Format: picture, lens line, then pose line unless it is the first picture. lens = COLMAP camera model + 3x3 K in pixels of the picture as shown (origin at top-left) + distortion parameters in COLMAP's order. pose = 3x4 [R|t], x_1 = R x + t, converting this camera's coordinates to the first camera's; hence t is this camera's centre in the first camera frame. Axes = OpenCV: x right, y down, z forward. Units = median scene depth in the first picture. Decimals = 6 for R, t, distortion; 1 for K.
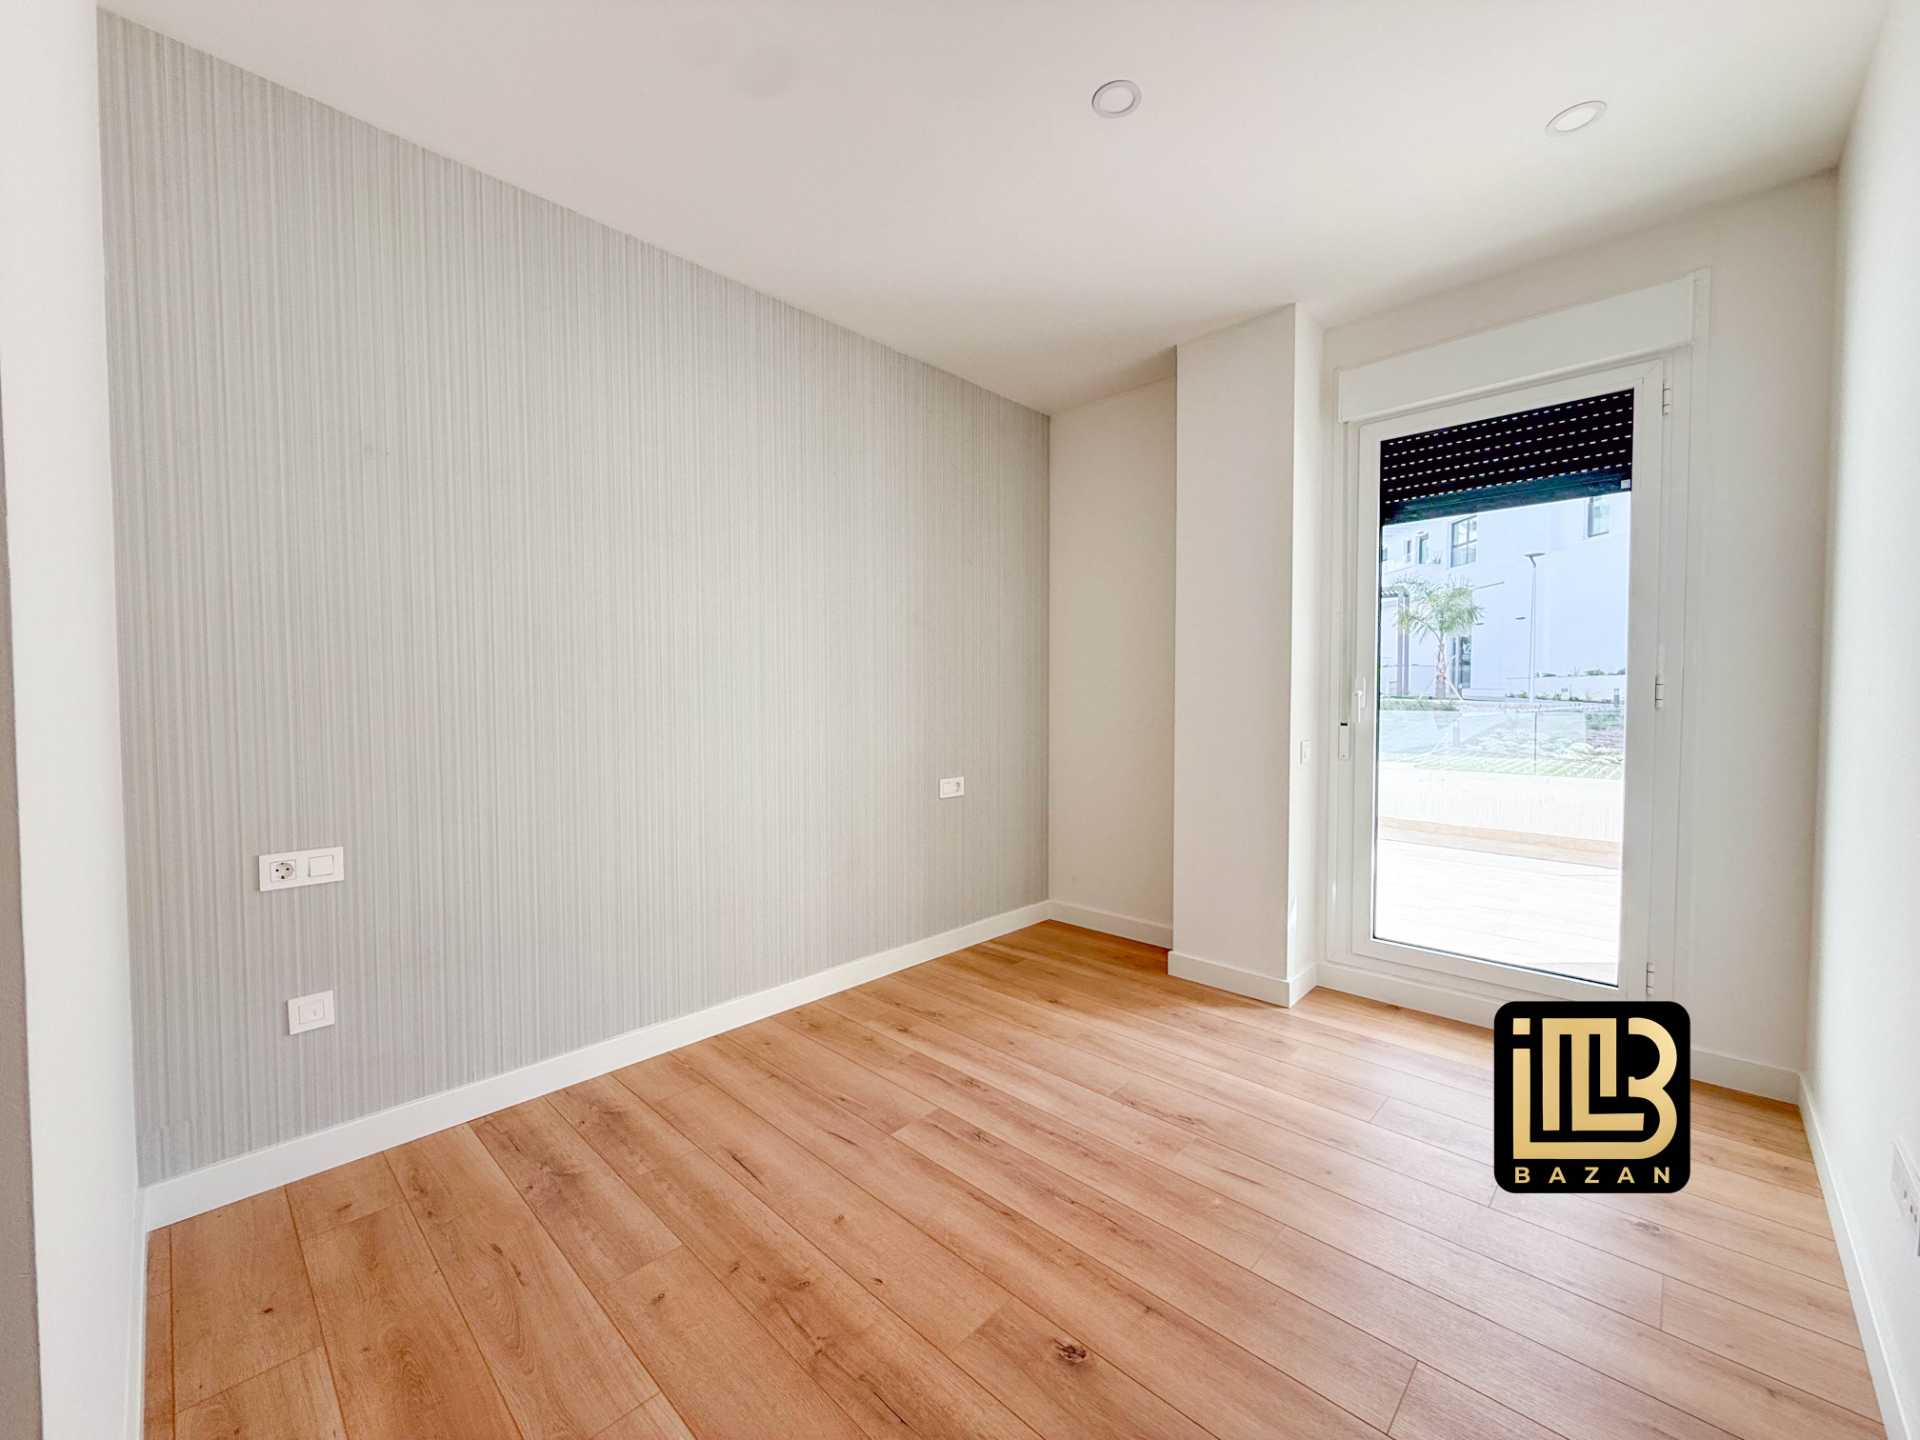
lens RADIAL K [[765.1, 0, 960.0], [0, 765.1, 720.0], [0, 0, 1]] dist [0.001095, 0.000208]
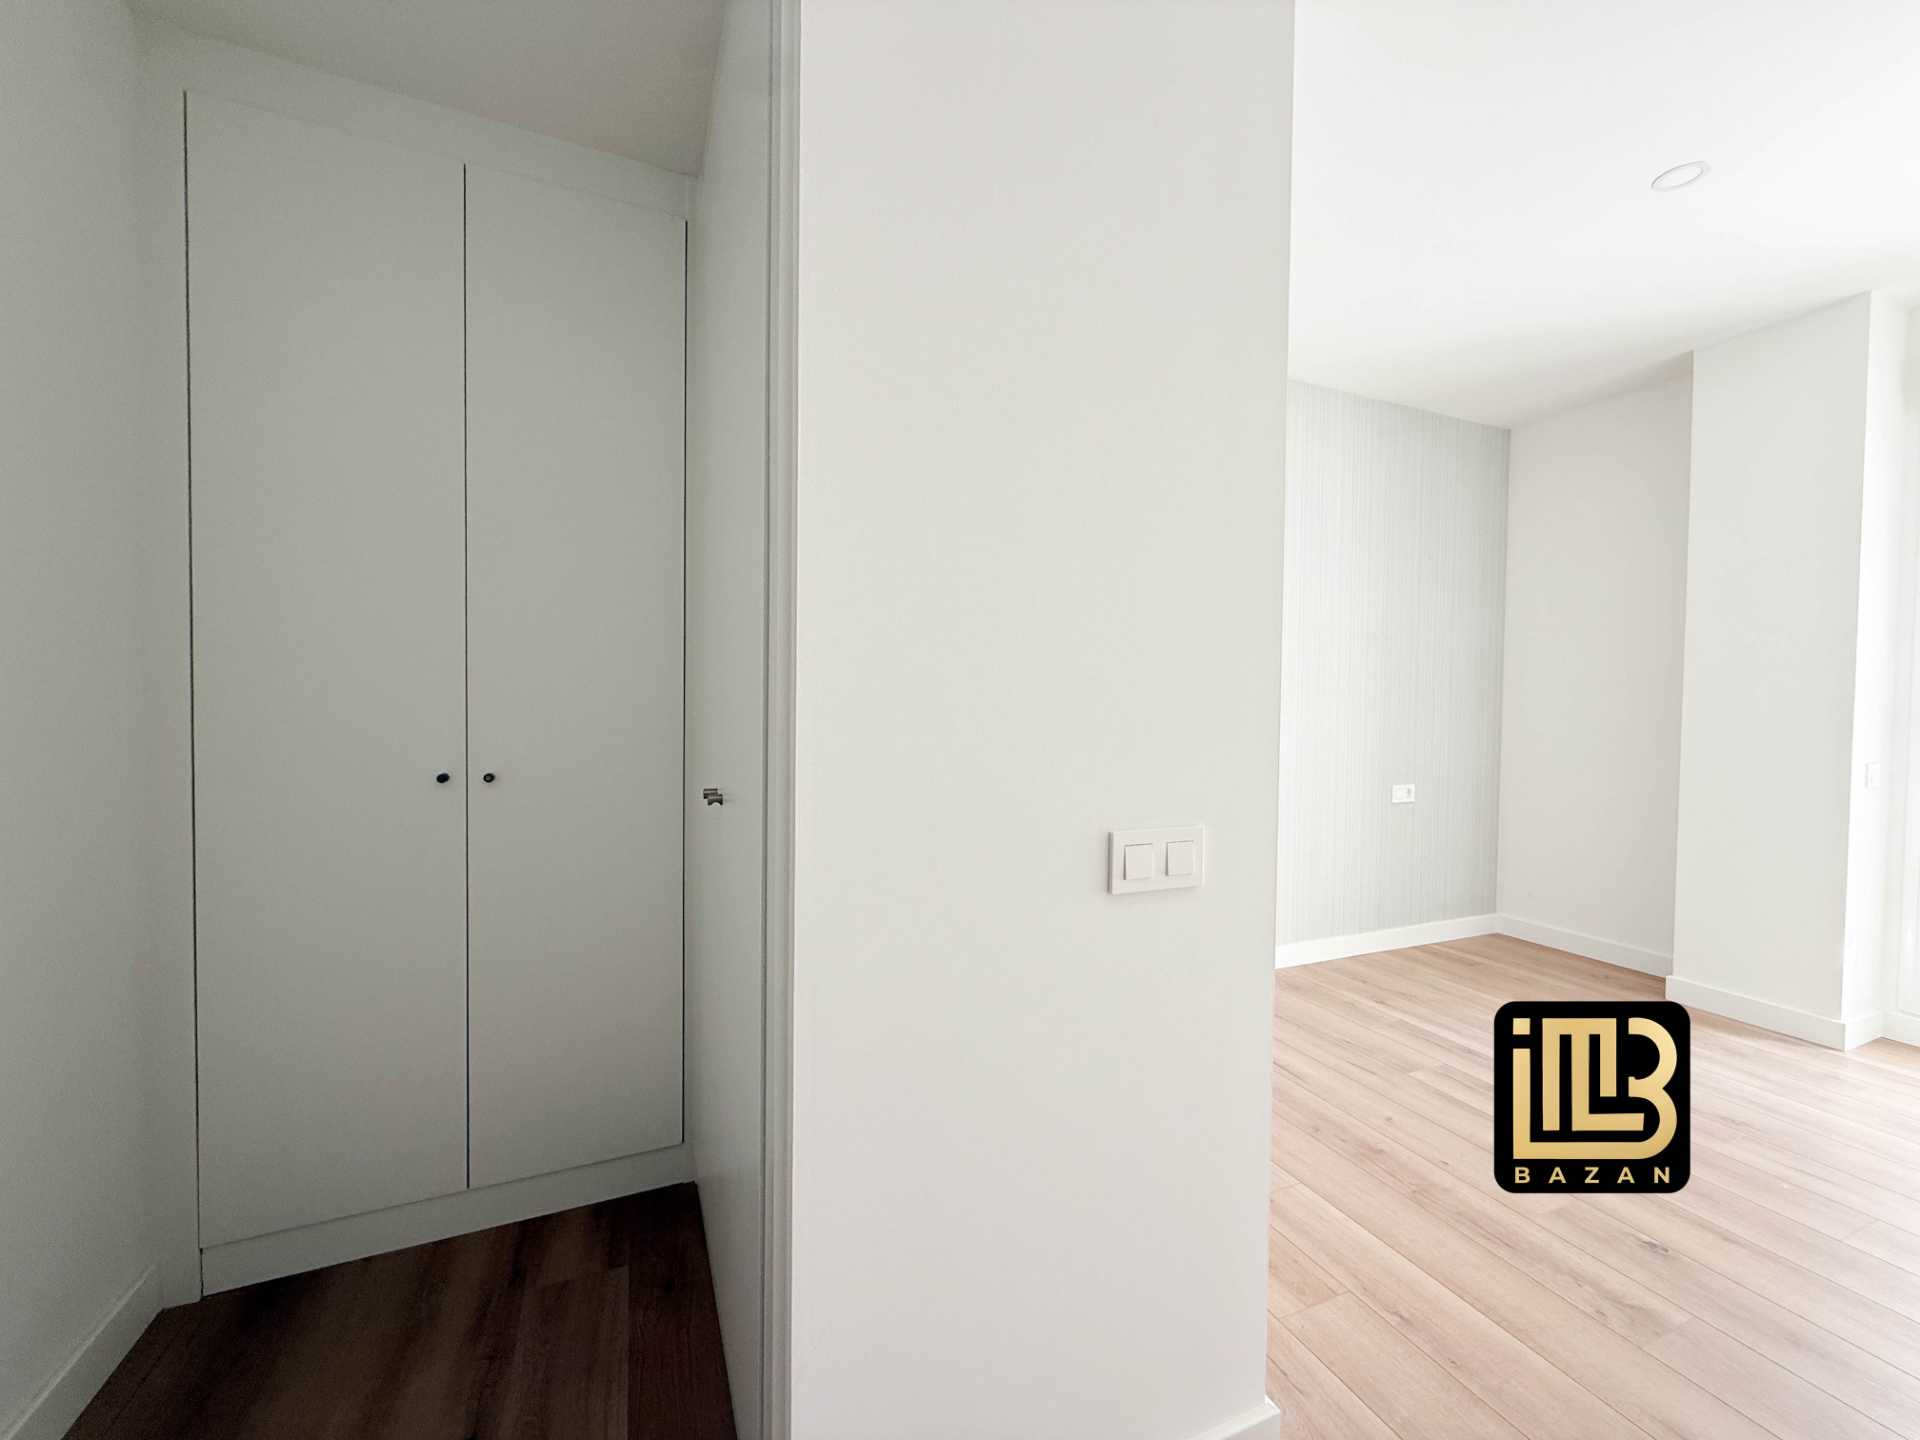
lens RADIAL K [[765.3, 0, 955.0], [0, 765.3, 719.2], [0, 0, 1]] dist [0.000061, -0.000317]
pose [[0.917307, 0.022887, -0.397522, -0.198114], [-0.026596, 0.999639, -0.003817, 0.006122], [0.397291, 0.014074, 0.917585, -0.281316]]
